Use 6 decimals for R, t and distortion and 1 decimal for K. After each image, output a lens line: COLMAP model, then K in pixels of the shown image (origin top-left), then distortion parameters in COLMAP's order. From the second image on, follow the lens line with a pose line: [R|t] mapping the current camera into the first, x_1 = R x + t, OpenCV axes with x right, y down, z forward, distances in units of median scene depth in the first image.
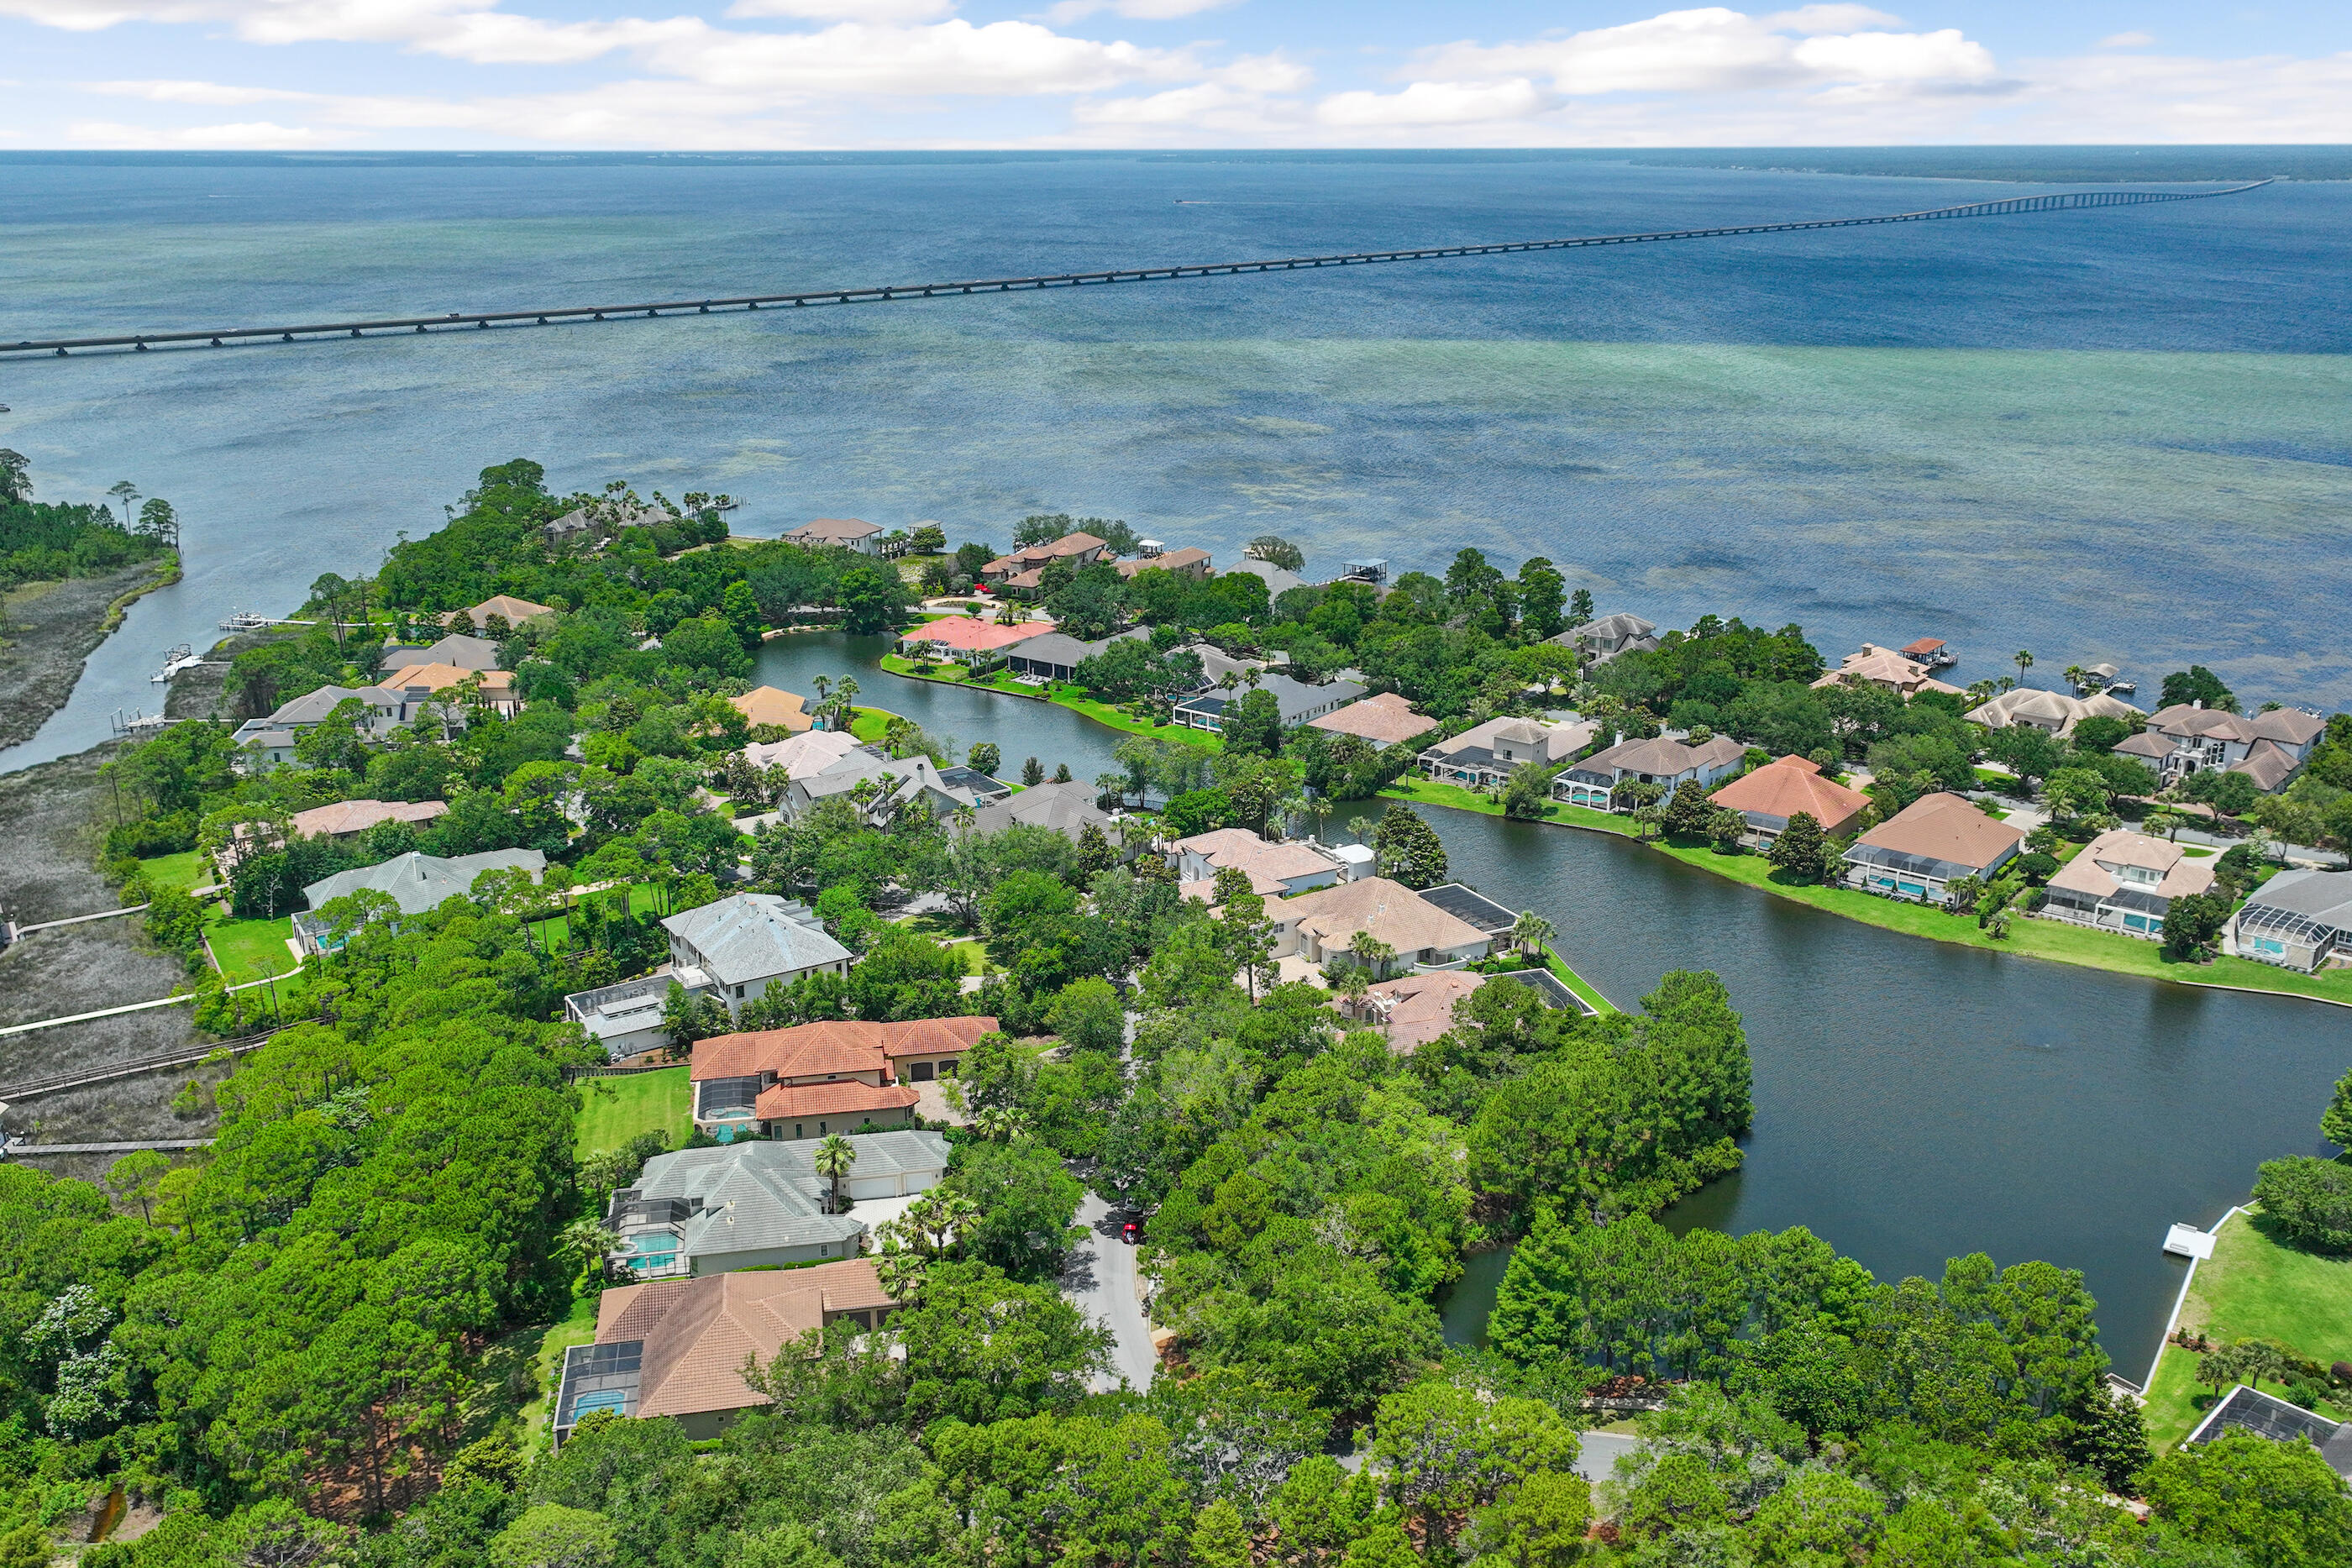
lens RADIAL K [[1971.6, 0, 1182.9], [0, 1971.6, 796.1], [0, 0, 1]] dist [0.009406, 0.002745]
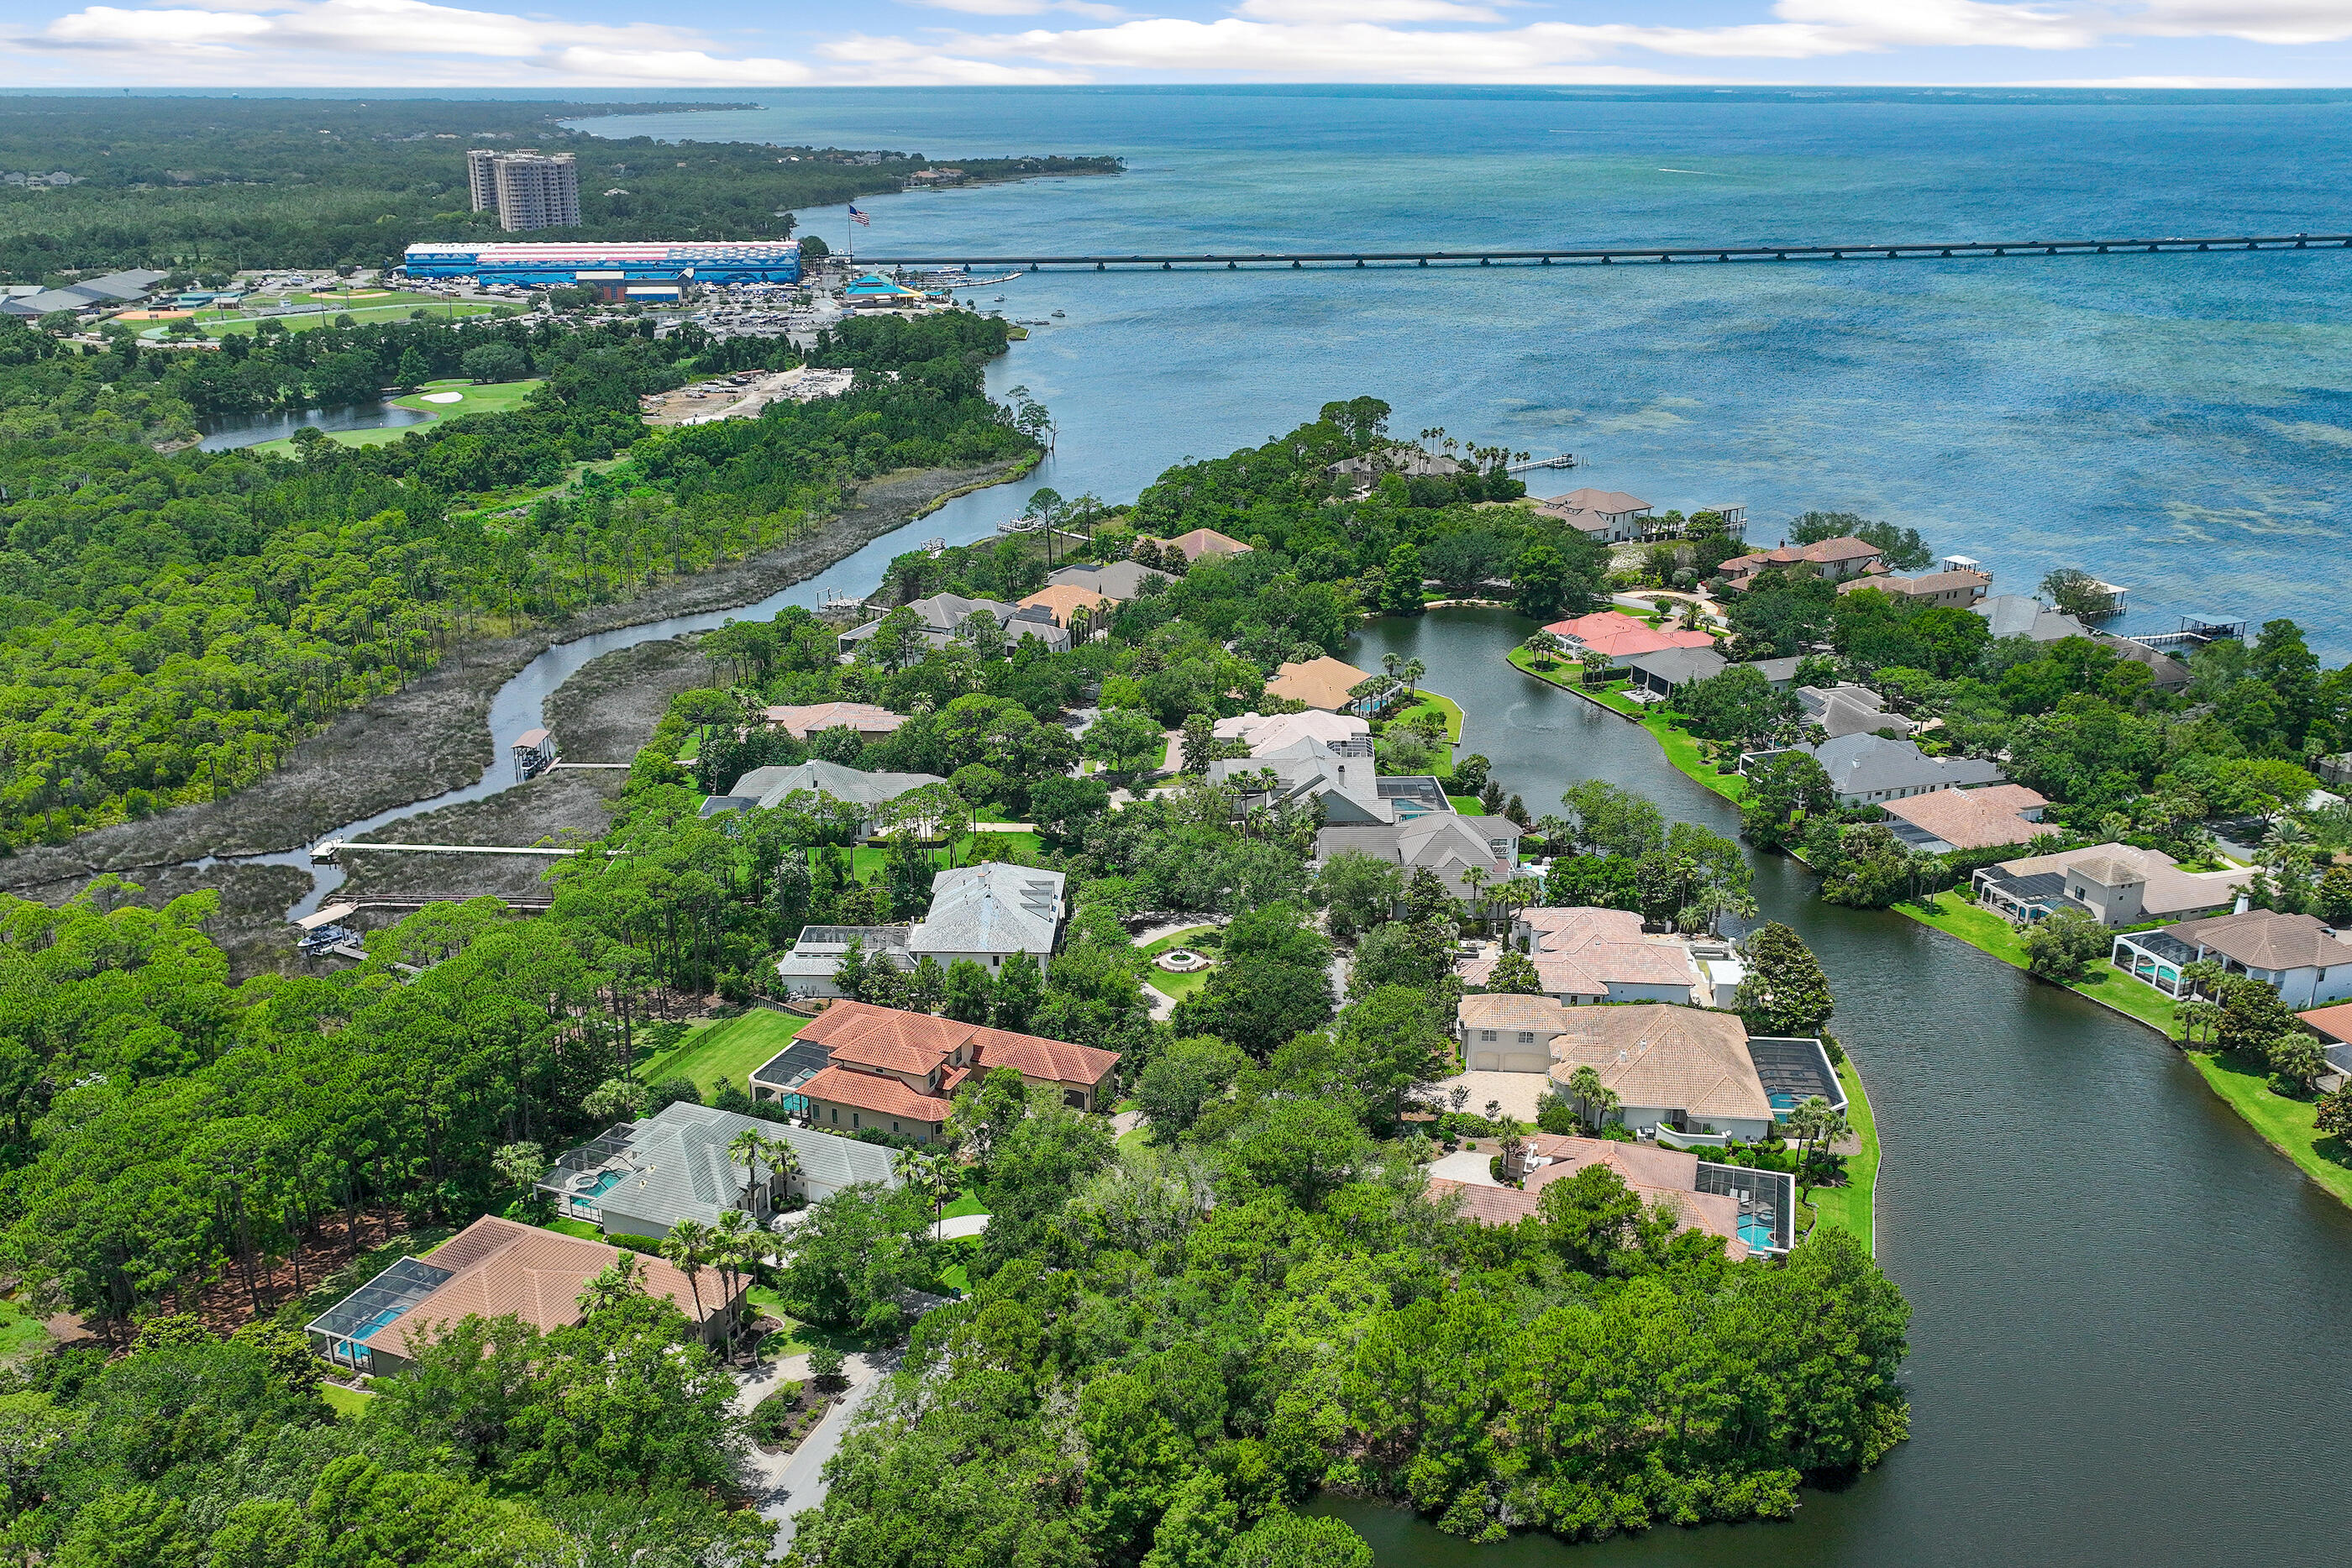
lens RADIAL K [[1985.9, 0, 1174.0], [0, 1985.9, 746.8], [0, 0, 1]] dist [0.007145, 0.005940]
pose [[0.839933, 0.180012, -0.511964, 0.210862], [-0.178161, 0.982563, 0.053187, -0.046263], [0.512612, 0.046539, 0.857358, 0.120449]]
